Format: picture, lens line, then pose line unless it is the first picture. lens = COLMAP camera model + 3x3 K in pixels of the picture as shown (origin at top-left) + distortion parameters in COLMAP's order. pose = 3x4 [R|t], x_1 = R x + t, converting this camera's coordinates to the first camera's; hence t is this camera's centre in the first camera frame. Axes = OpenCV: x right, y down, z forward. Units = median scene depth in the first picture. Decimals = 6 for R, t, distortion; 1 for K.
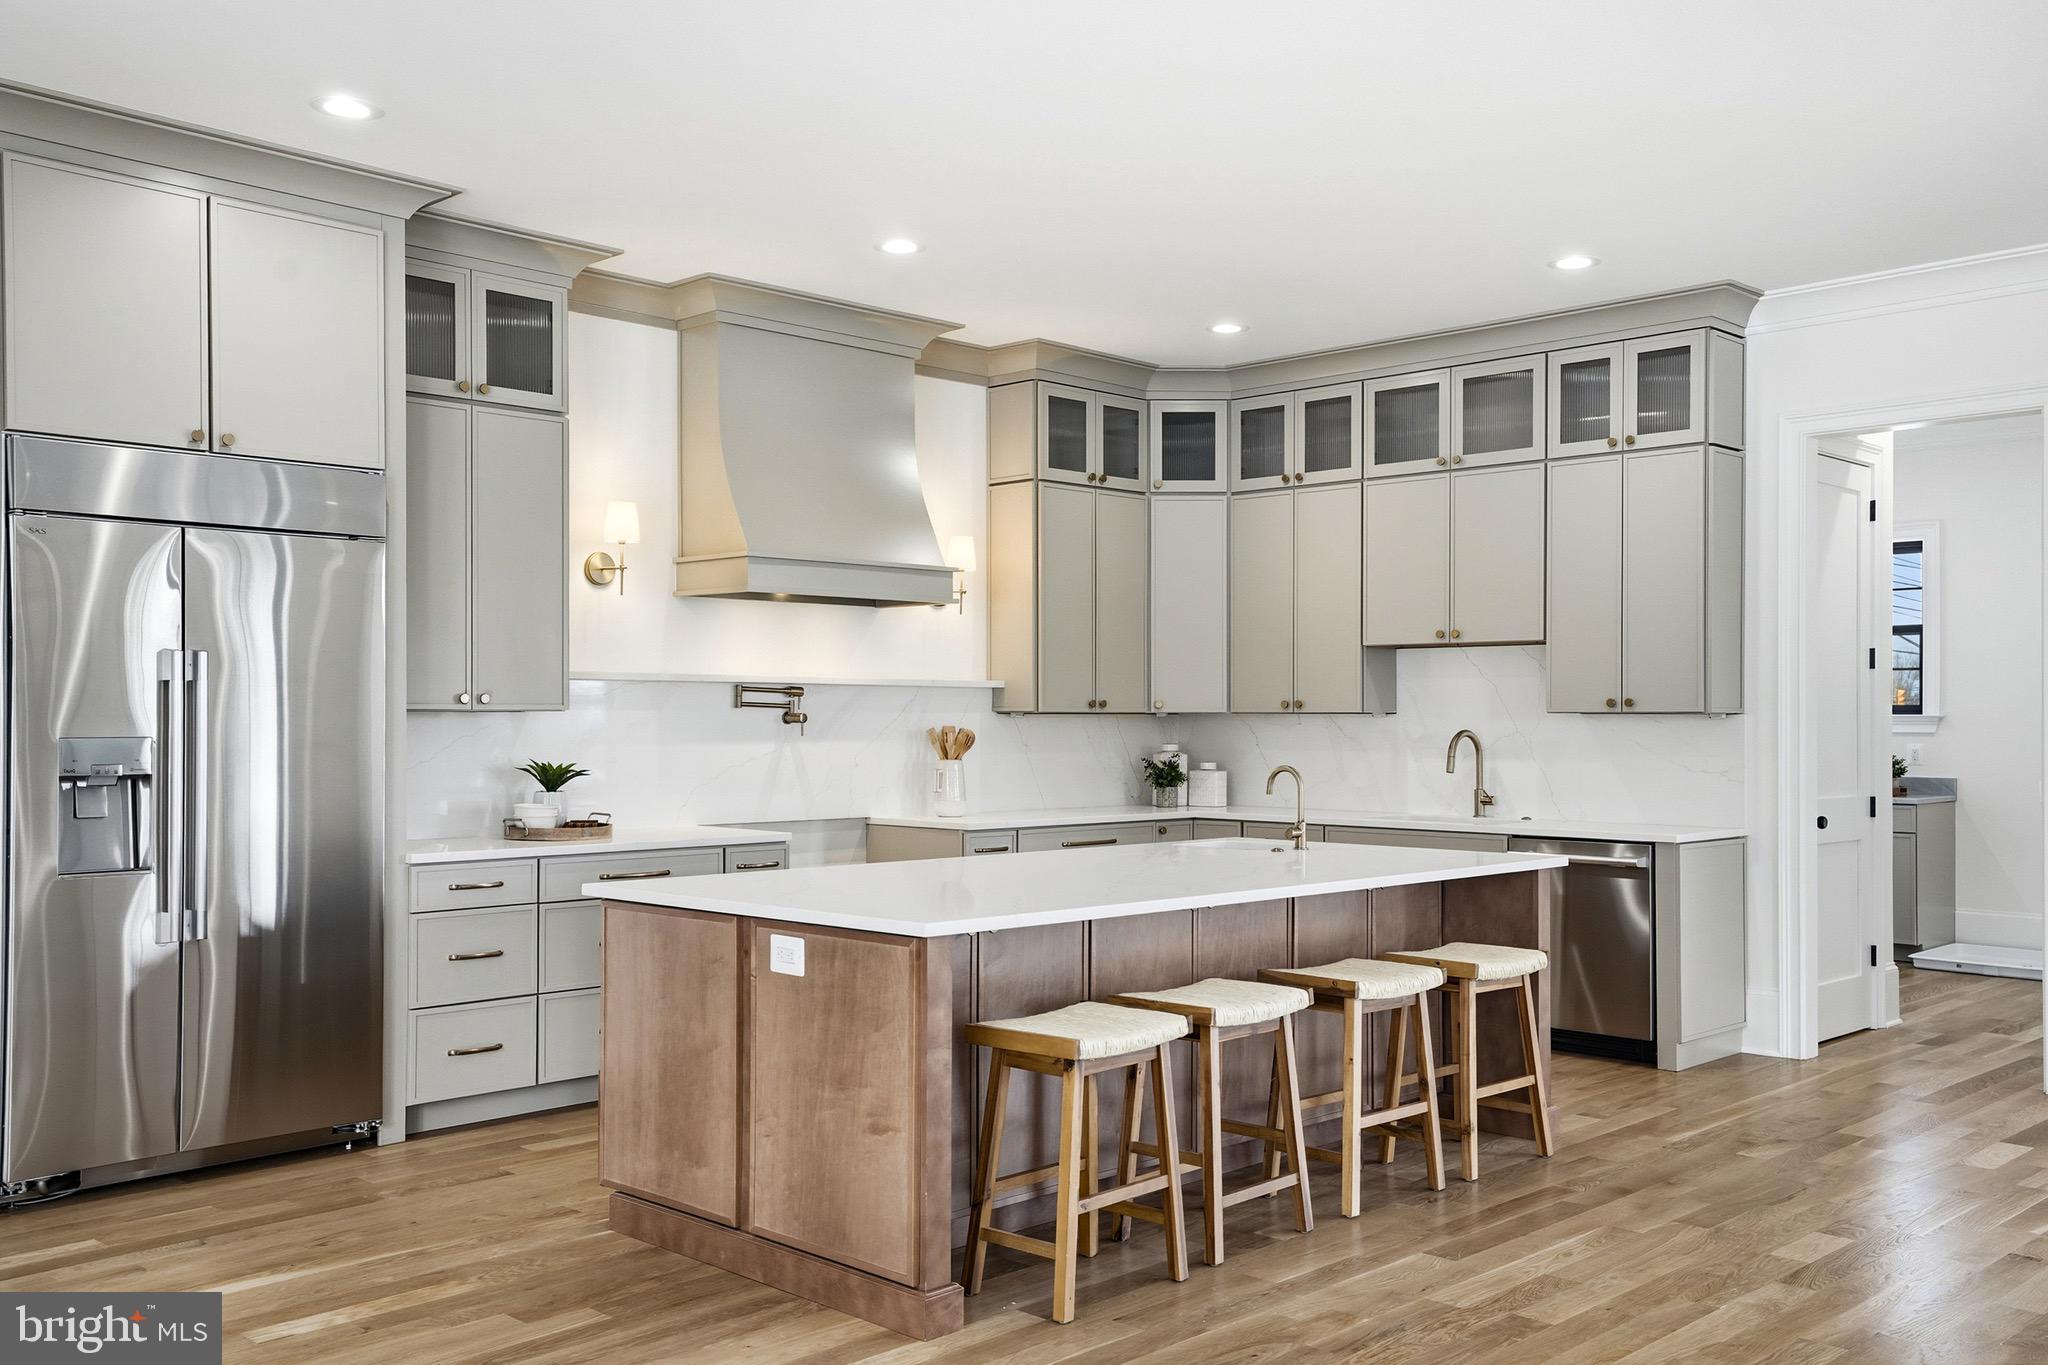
lens RADIAL K [[1812.7, 0, 1017.3], [0, 1812.7, 715.9], [0, 0, 1]] dist [0.004624, 0.137939]
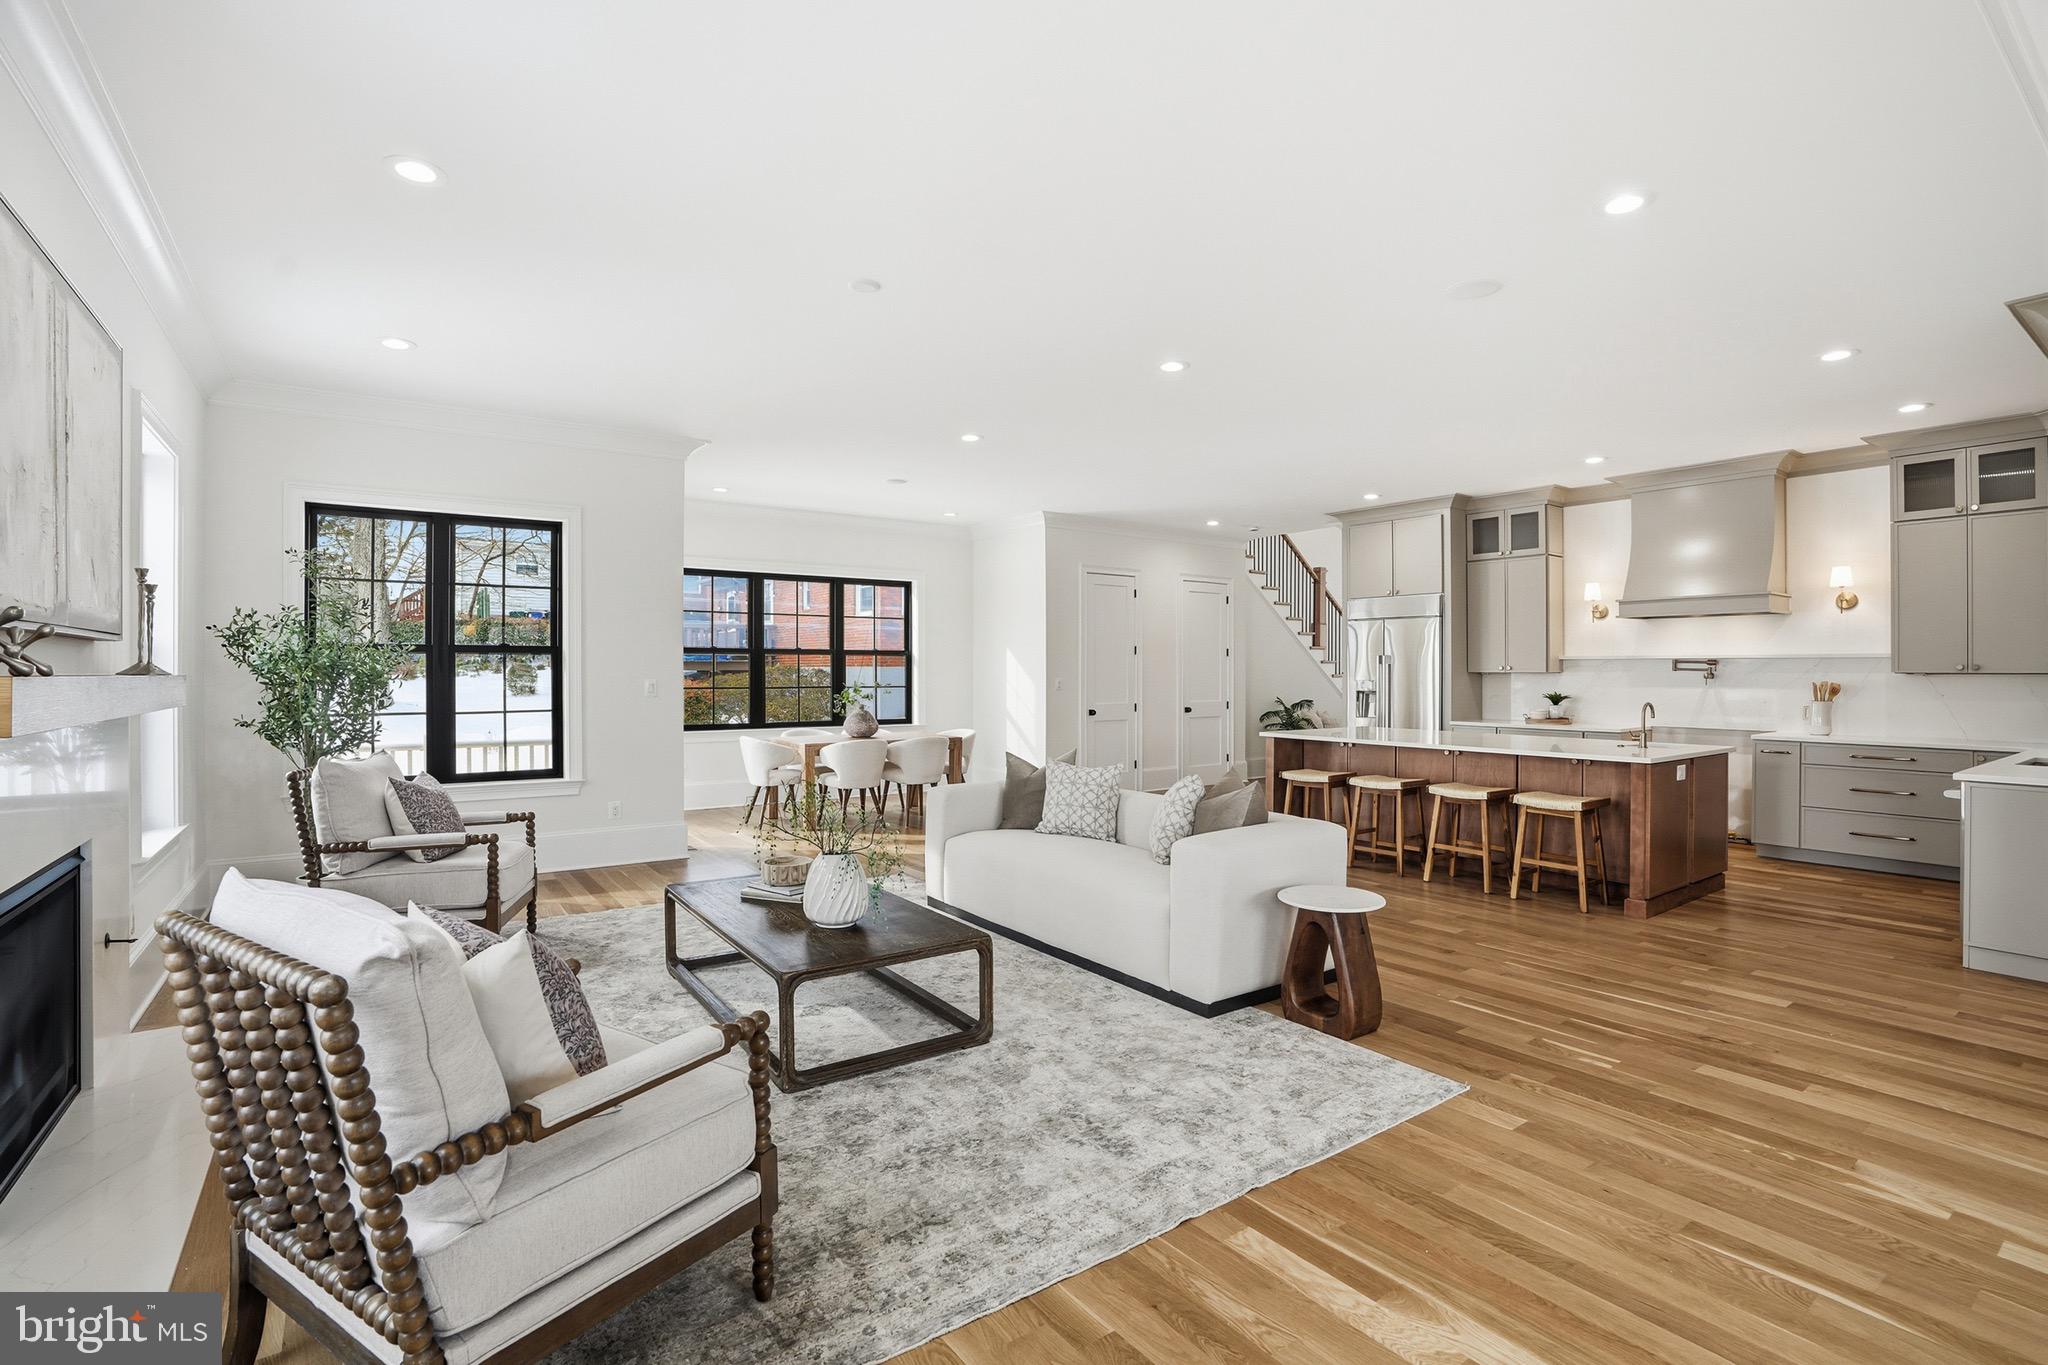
lens RADIAL K [[952.8, 0, 1029.6], [0, 952.8, 673.2], [0, 0, 1]] dist [-0.072976, 0.027562]
pose [[-0.169652, 0.000751, -0.985504, 0.988783], [-0.000413, 1.000000, 0.000834, -0.002346], [0.985504, 0.000549, -0.169652, 0.447916]]
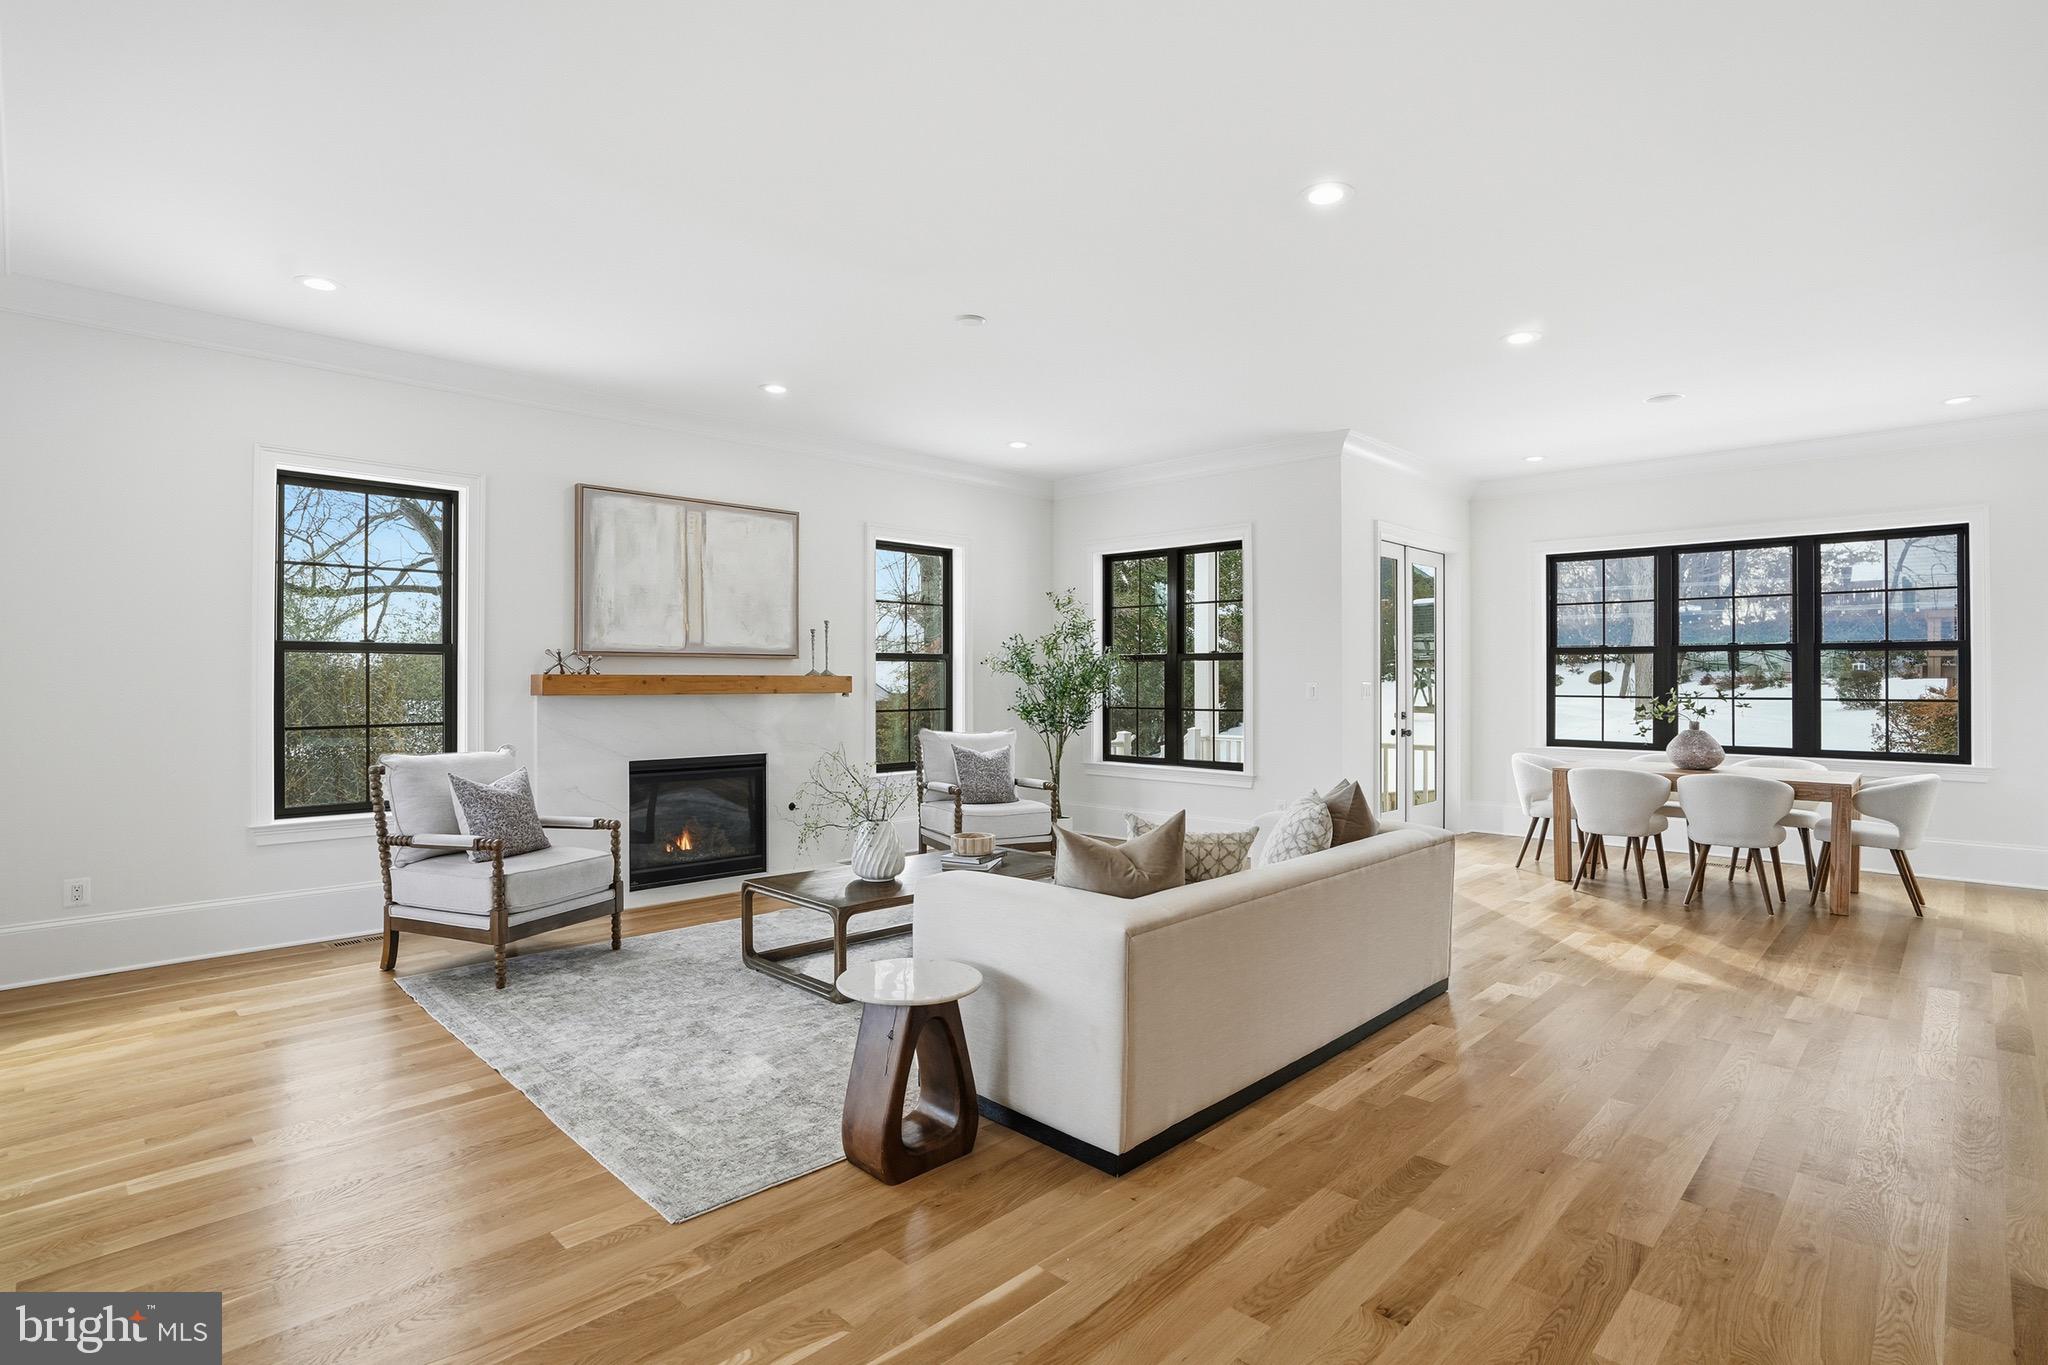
lens RADIAL K [[1010.6, 0, 1025.6], [0, 1010.6, 673.9], [0, 0, 1]] dist [-0.073195, 0.036093]
pose [[-0.999978, -0.003042, -0.005953, 0.441962], [-0.003010, 0.999981, -0.005376, 0.002077], [0.005969, -0.005358, -0.999968, 0.892576]]
